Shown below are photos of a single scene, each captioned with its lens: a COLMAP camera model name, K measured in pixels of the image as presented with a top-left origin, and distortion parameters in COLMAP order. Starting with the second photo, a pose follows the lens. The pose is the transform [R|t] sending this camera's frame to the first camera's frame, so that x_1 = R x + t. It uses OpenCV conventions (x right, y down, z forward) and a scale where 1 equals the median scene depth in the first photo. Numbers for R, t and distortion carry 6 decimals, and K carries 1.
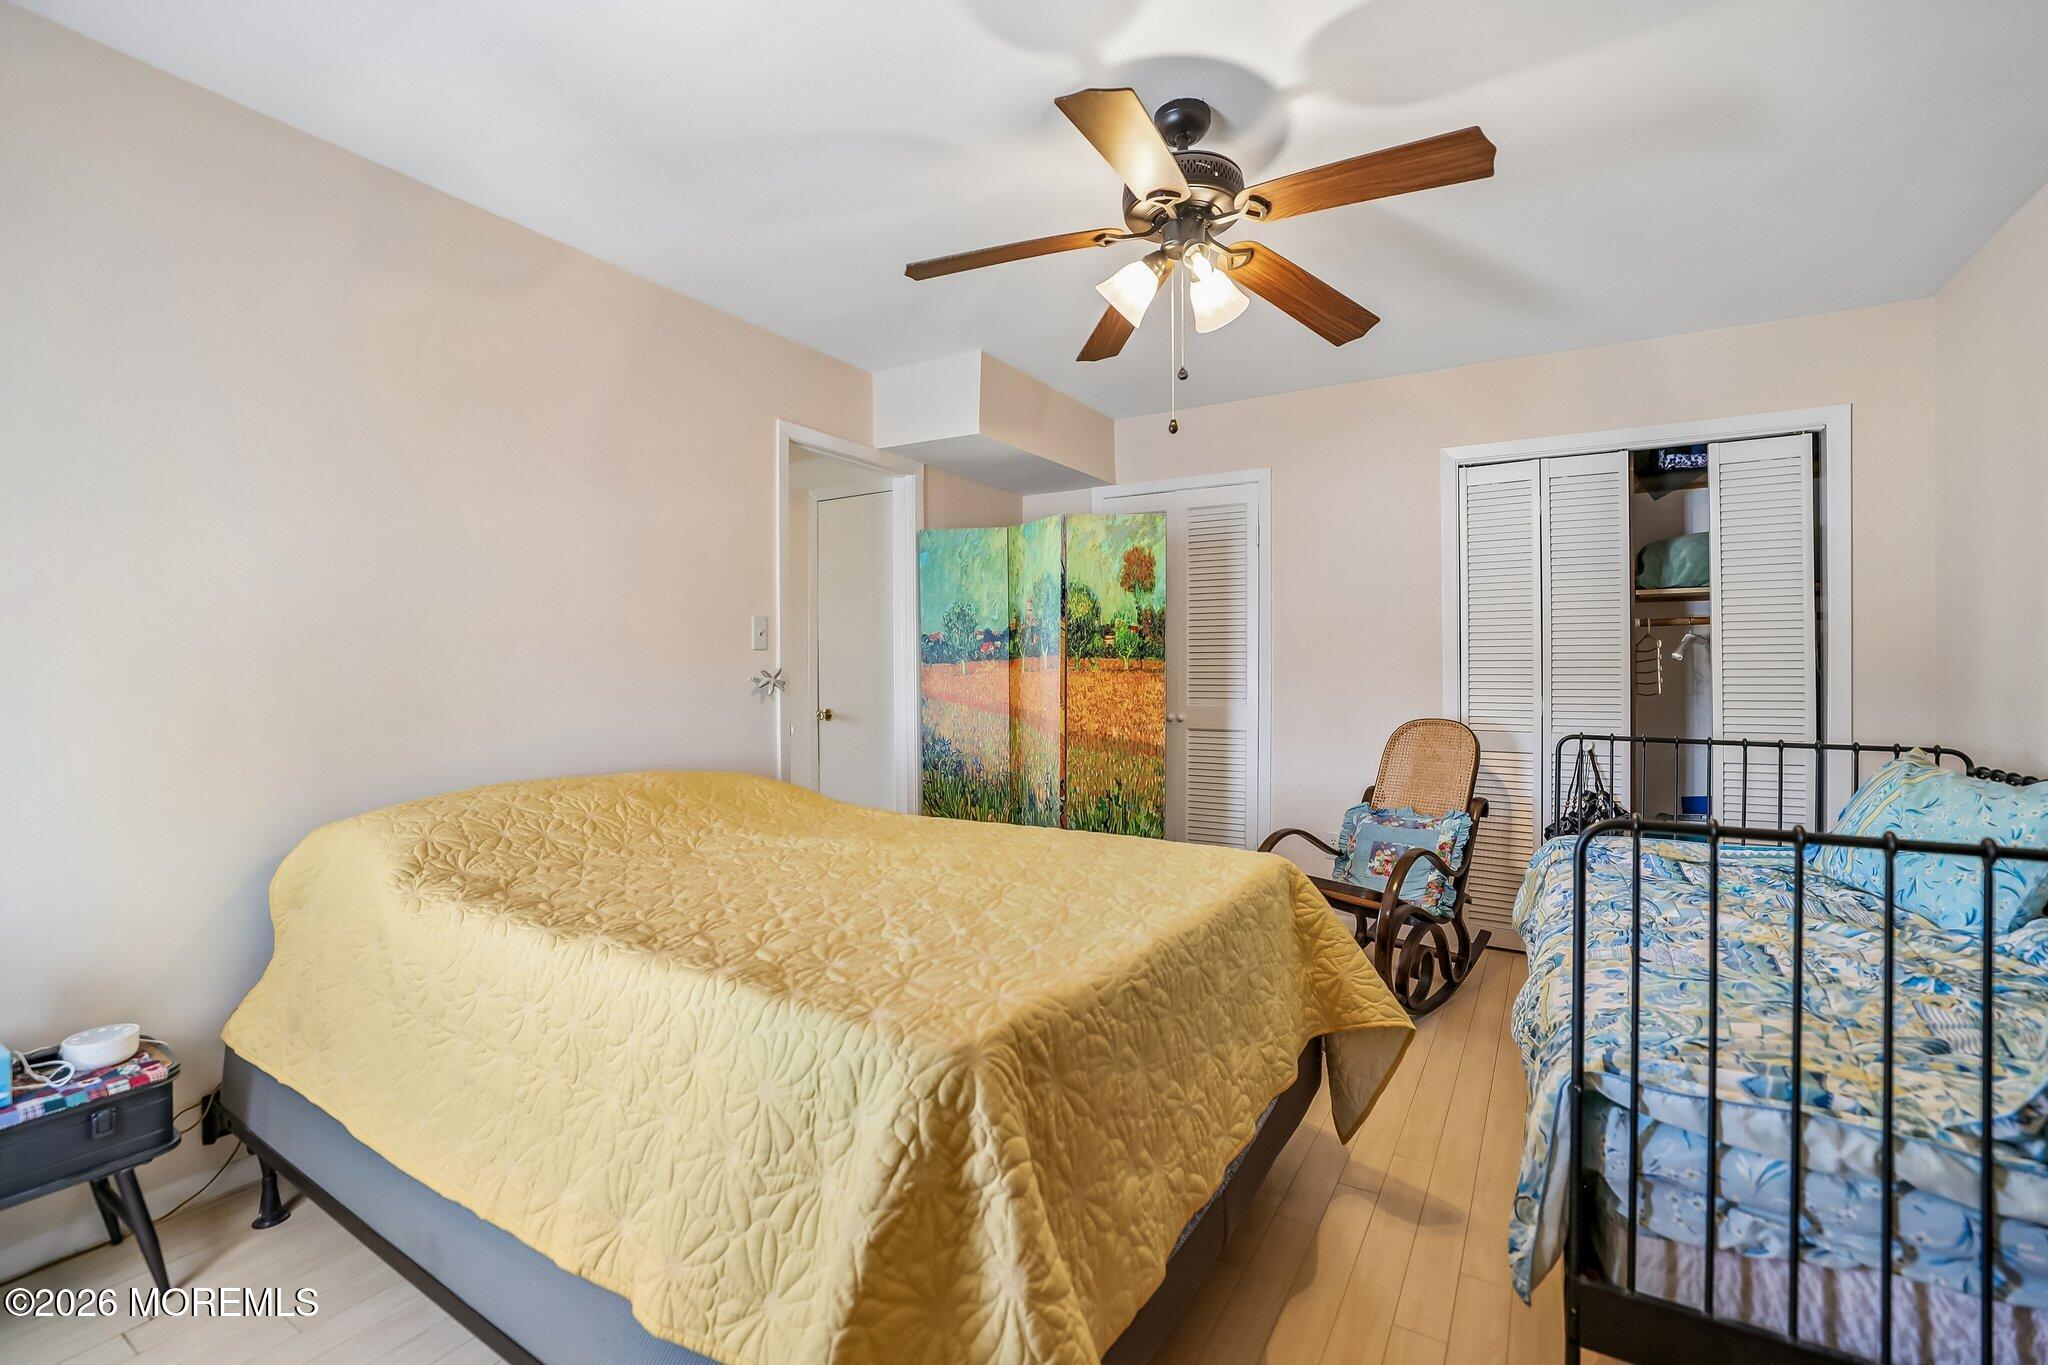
lens RADIAL K [[888.2, 0, 1016.6], [0, 888.2, 670.0], [0, 0, 1]] dist [-0.044817, 0.017225]
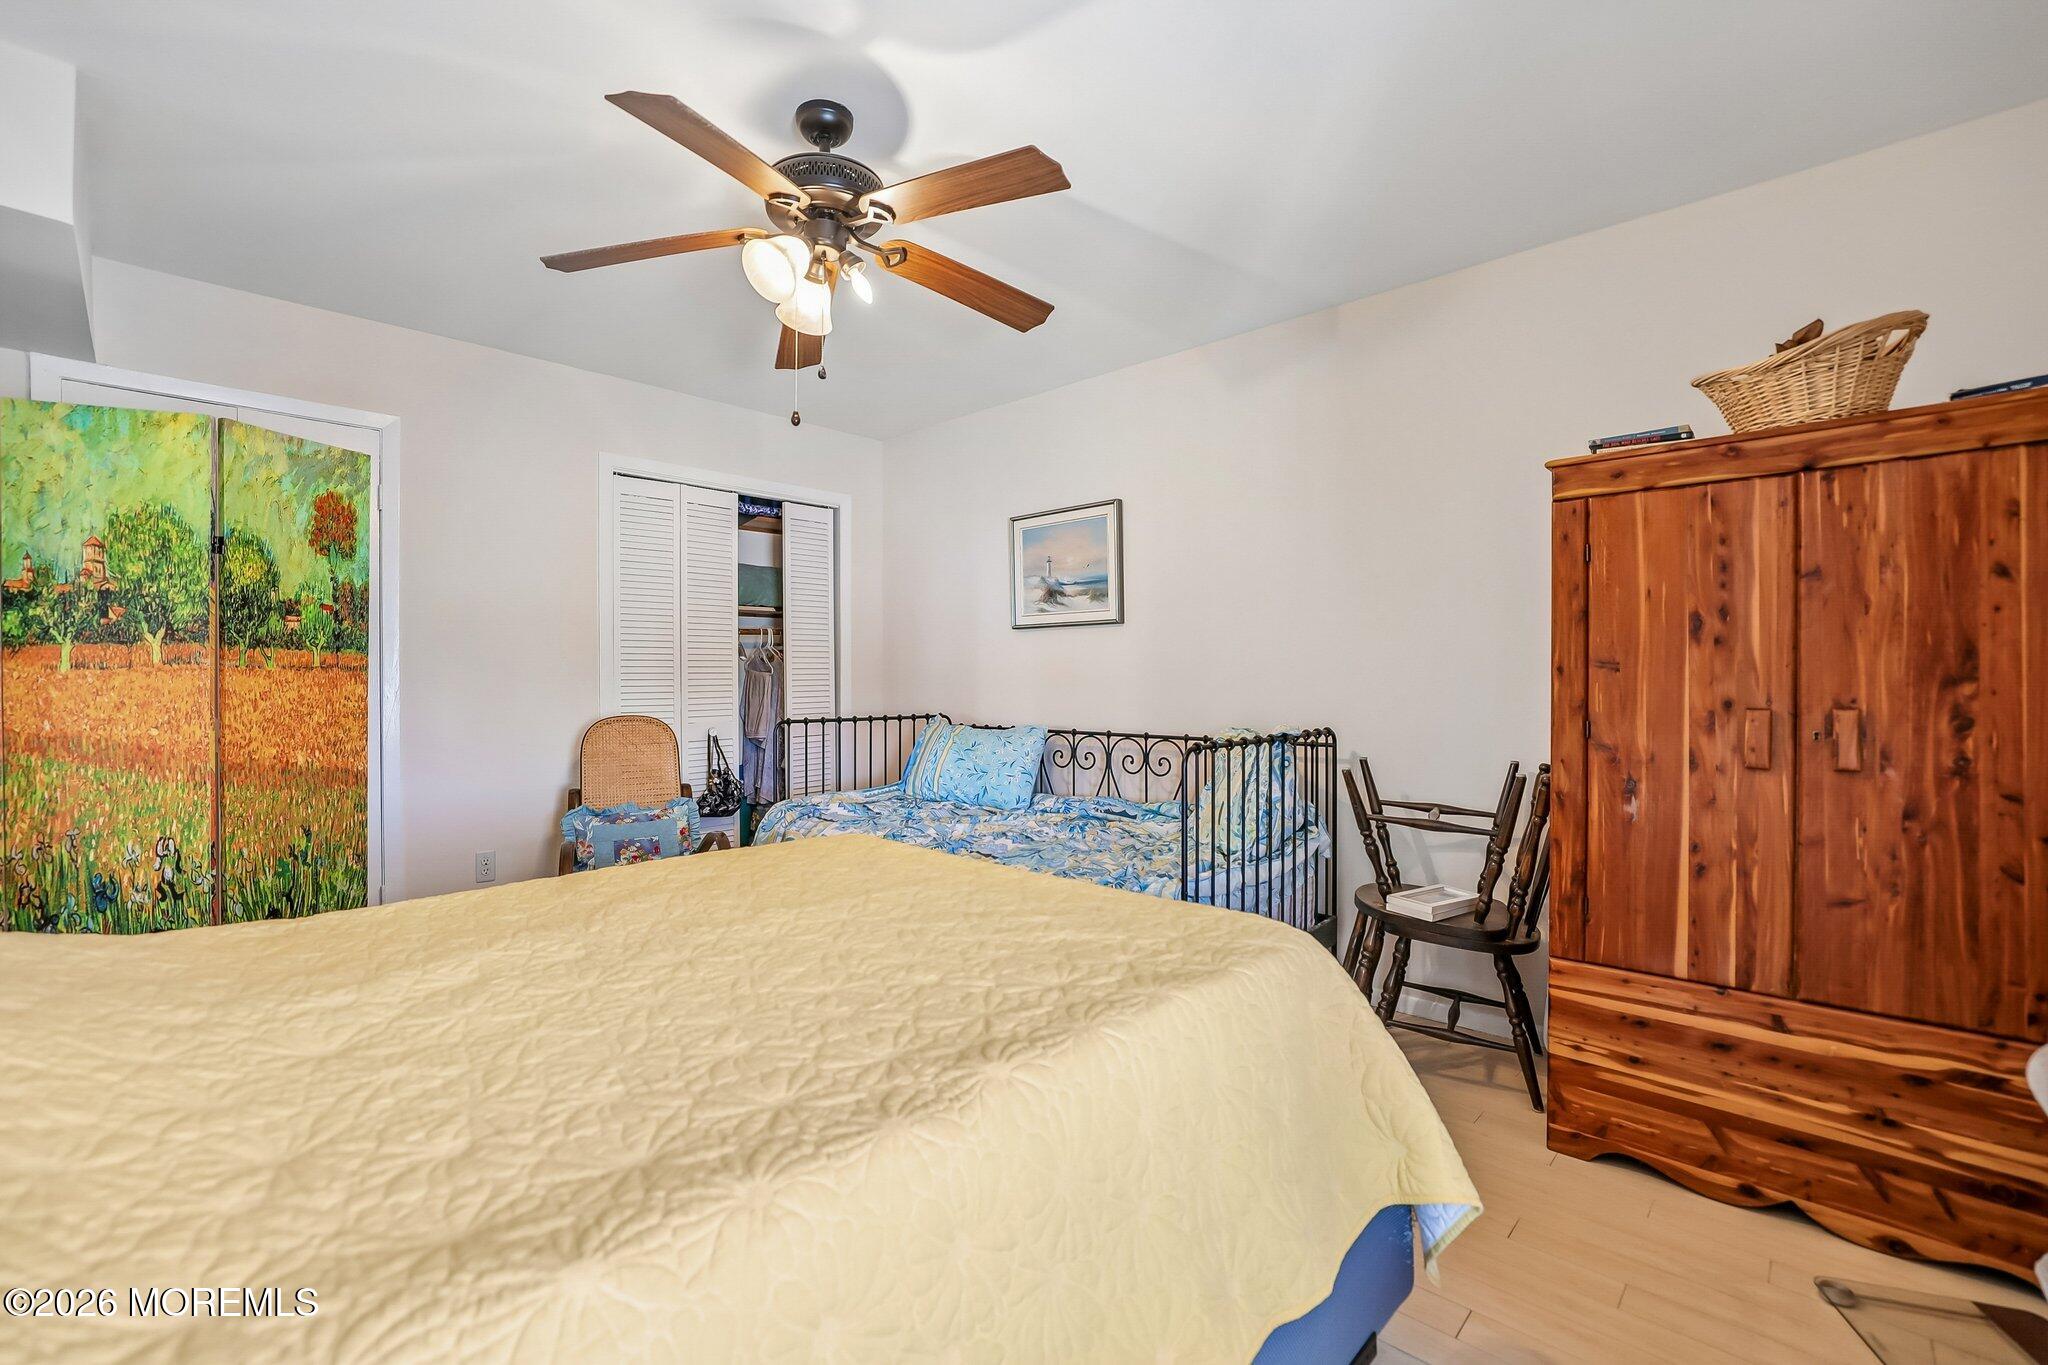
lens RADIAL K [[888.2, 0, 1016.6], [0, 888.2, 670.0], [0, 0, 1]] dist [-0.044817, 0.017225]
pose [[0.208838, 0.001494, 0.977949, -0.426465], [0.000232, 0.999999, -0.001577, 0.003560], [-0.977950, 0.000557, 0.208837, 0.323089]]
